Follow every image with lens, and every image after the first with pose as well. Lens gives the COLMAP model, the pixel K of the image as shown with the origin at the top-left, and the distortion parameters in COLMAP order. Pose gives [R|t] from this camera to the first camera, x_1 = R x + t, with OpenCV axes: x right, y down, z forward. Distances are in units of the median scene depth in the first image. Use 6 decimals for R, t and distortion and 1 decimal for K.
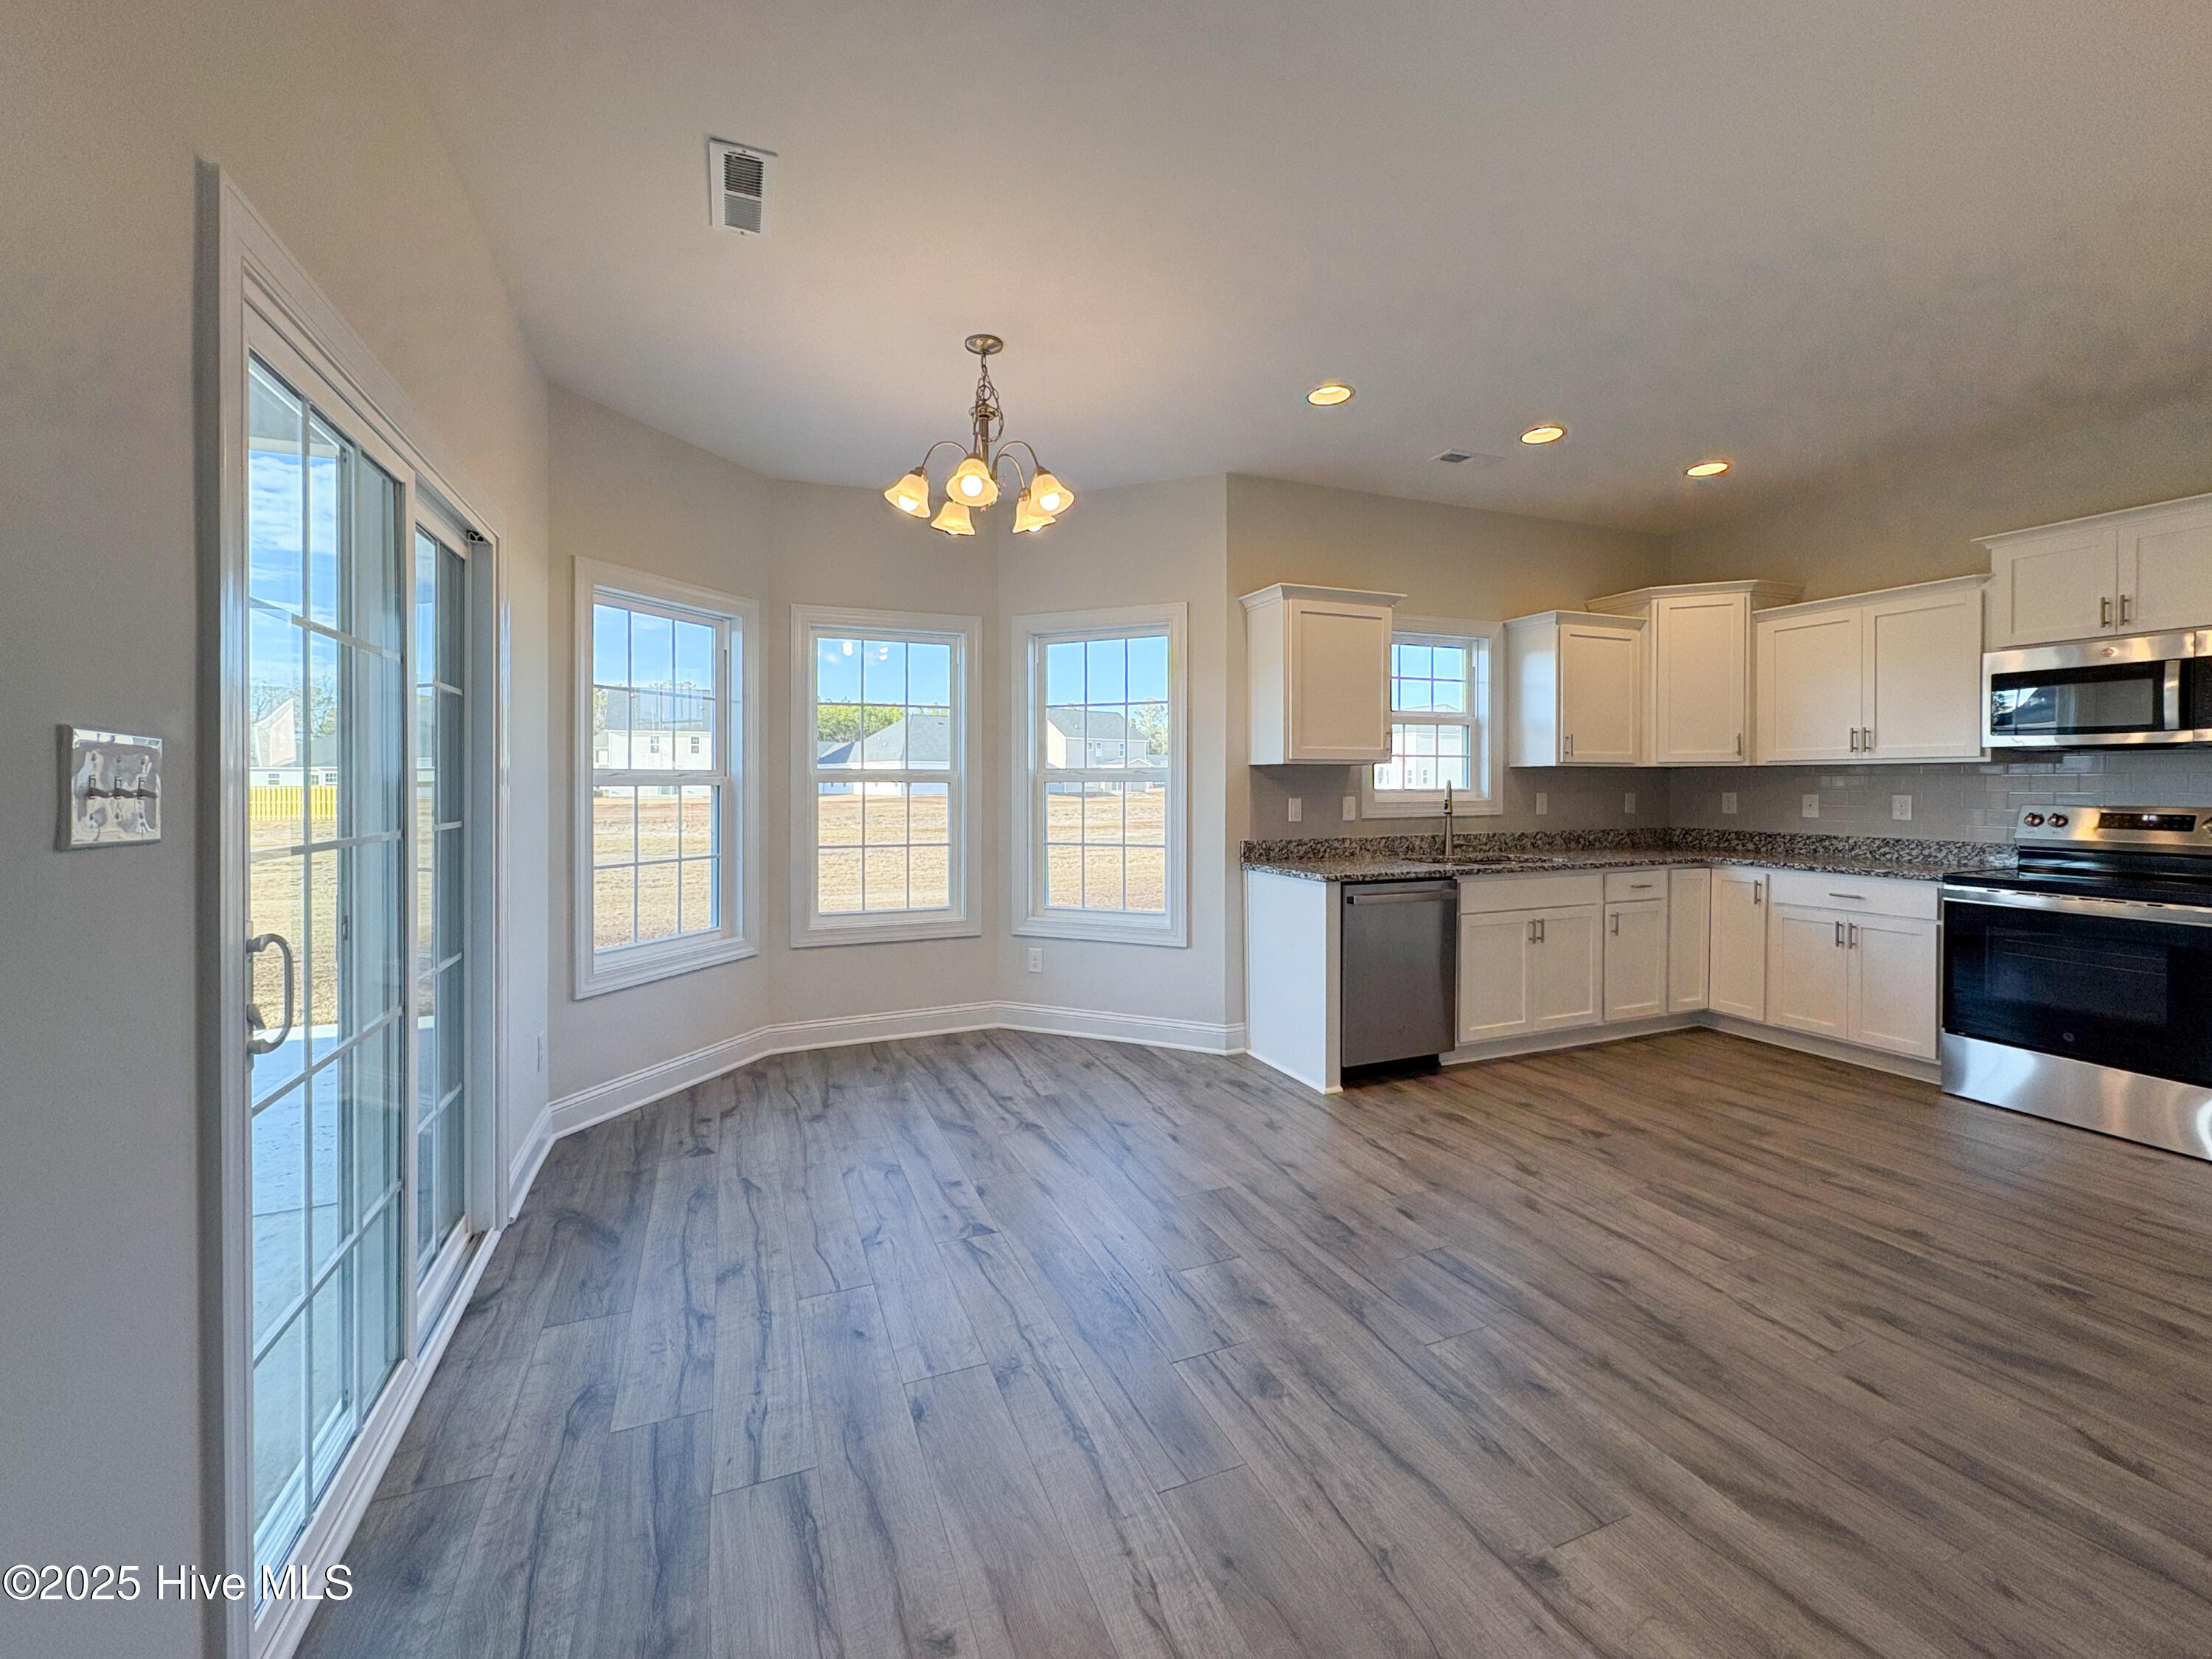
lens RADIAL K [[910.9, 0, 1124.8], [0, 910.9, 799.2], [0, 0, 1]] dist [-0.001692, 0.000545]
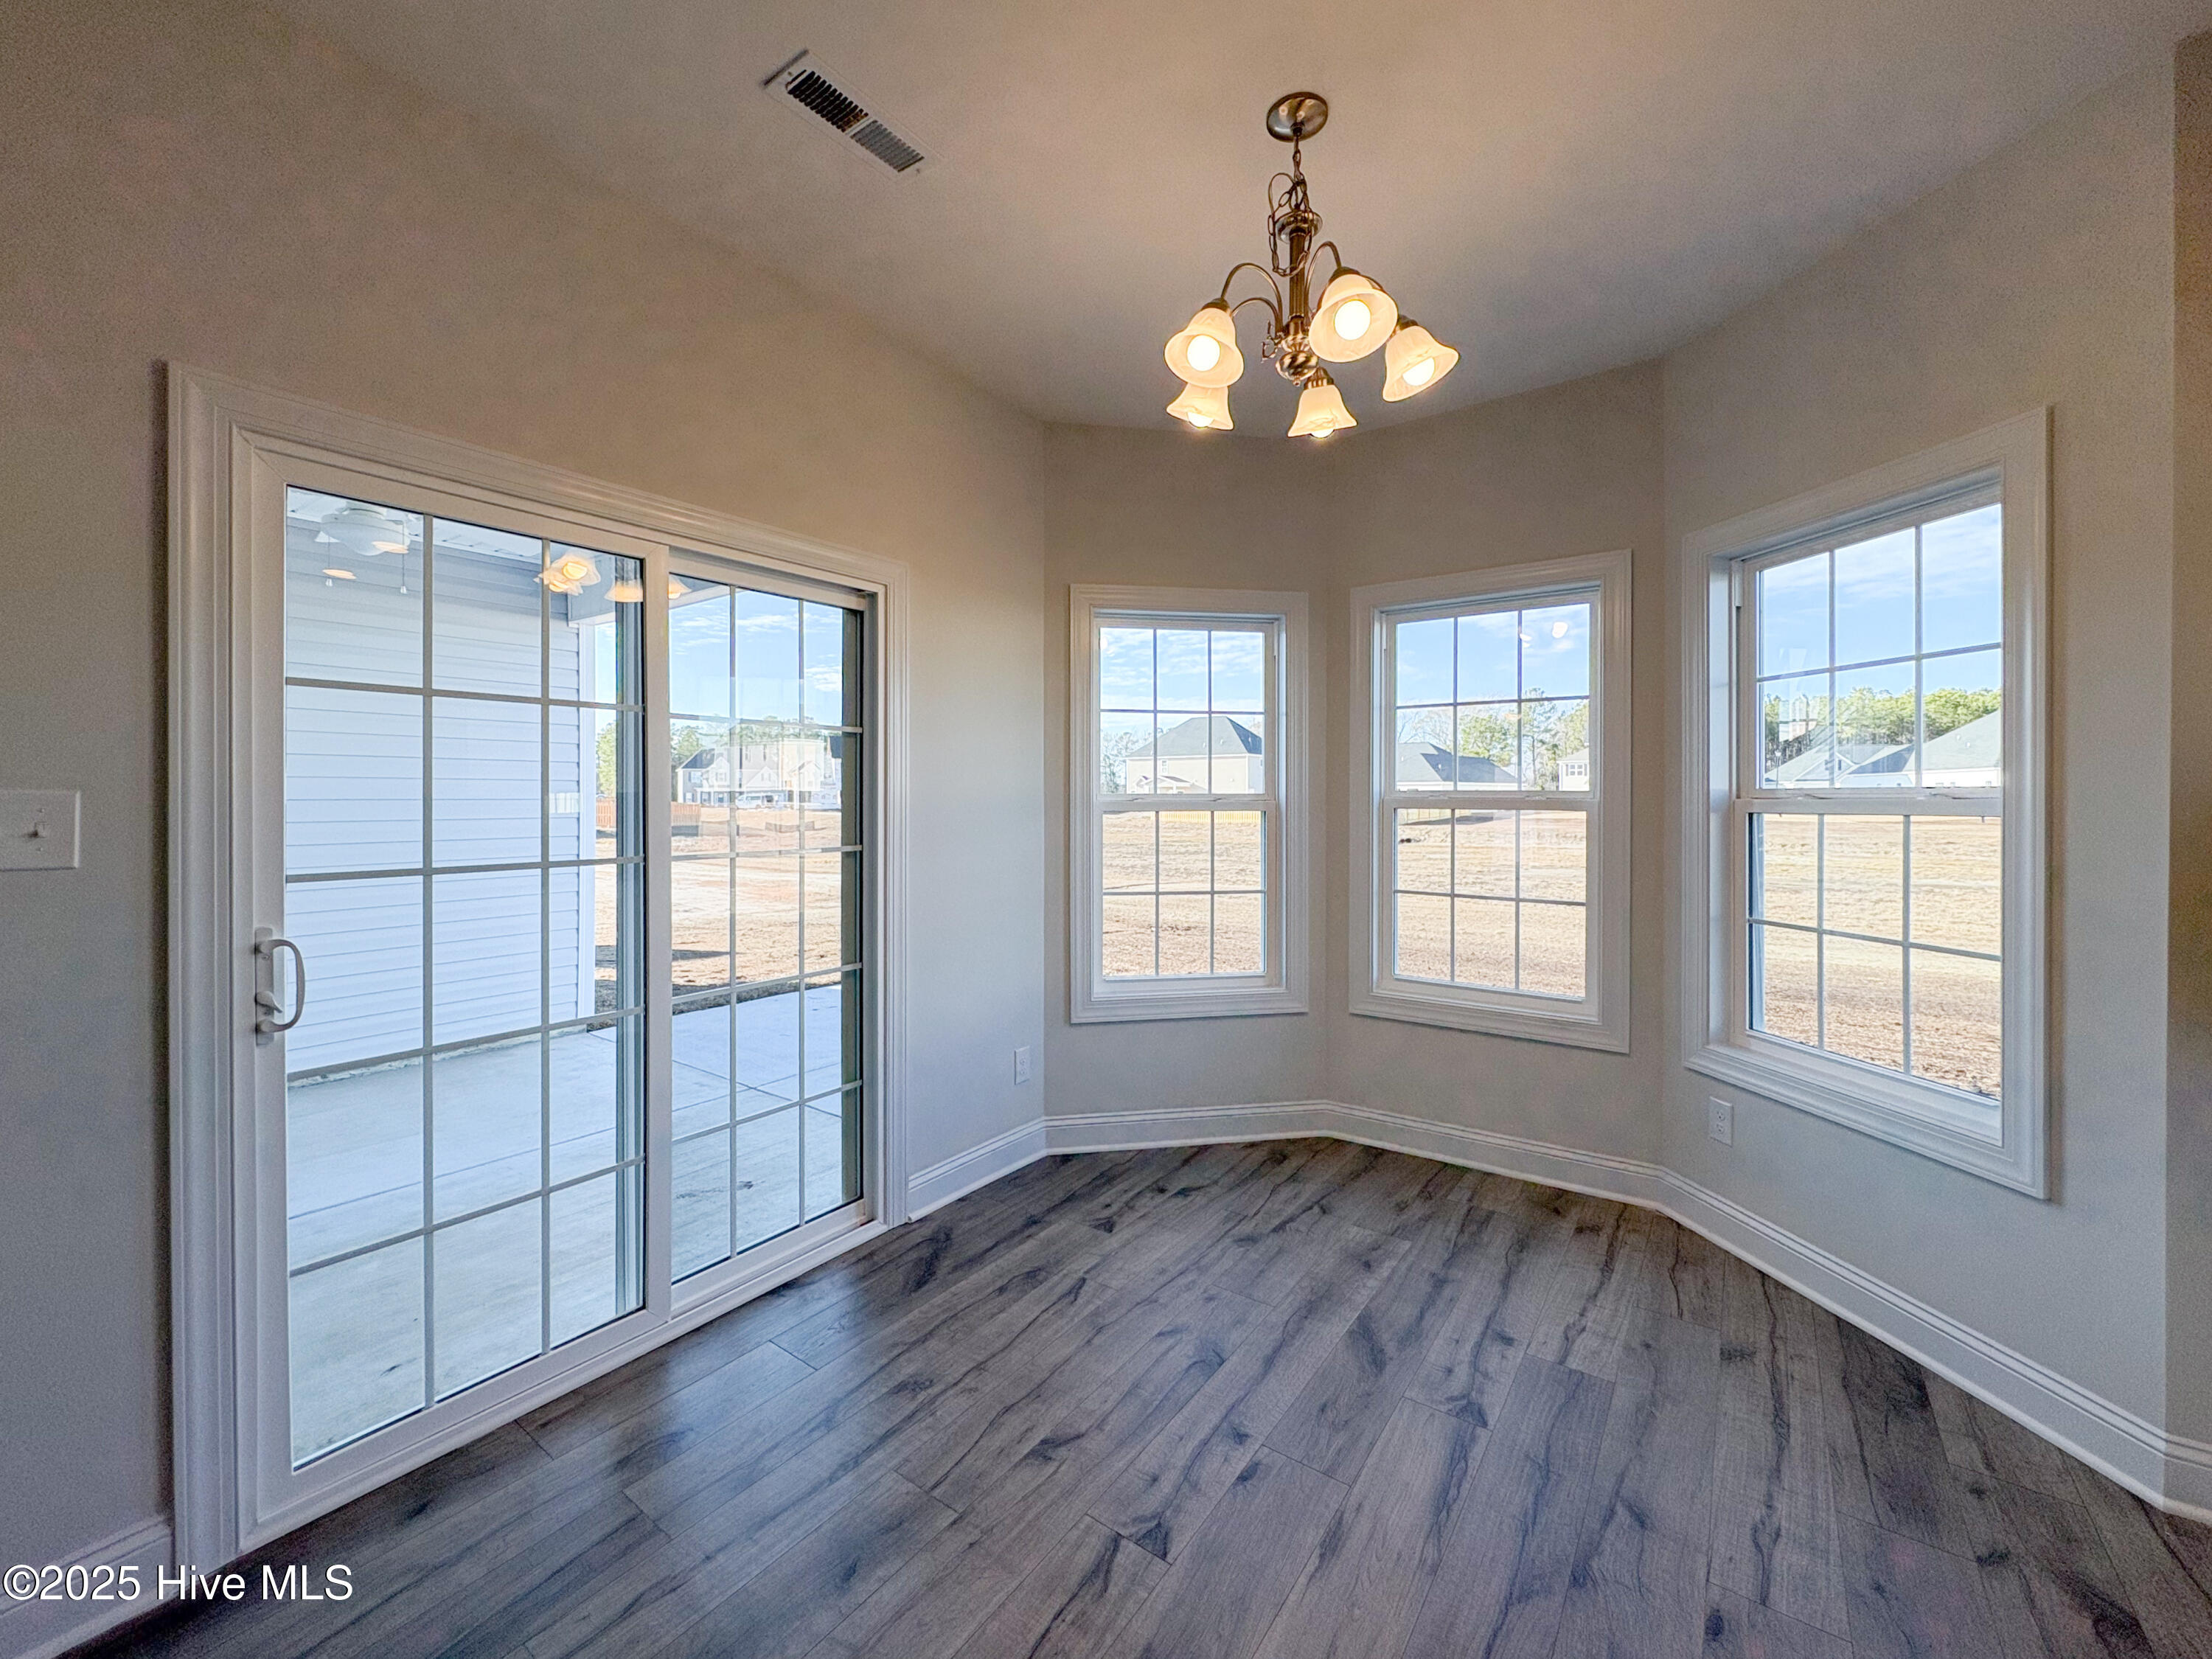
lens RADIAL K [[910.9, 0, 1092.6], [0, 910.9, 803.2], [0, 0, 1]] dist [-0.001692, 0.000545]
pose [[0.501882, 0.010010, -0.864878, 0.253847], [-0.018377, 0.999831, 0.000908, -0.022846], [0.864741, 0.015438, 0.501980, 0.458763]]
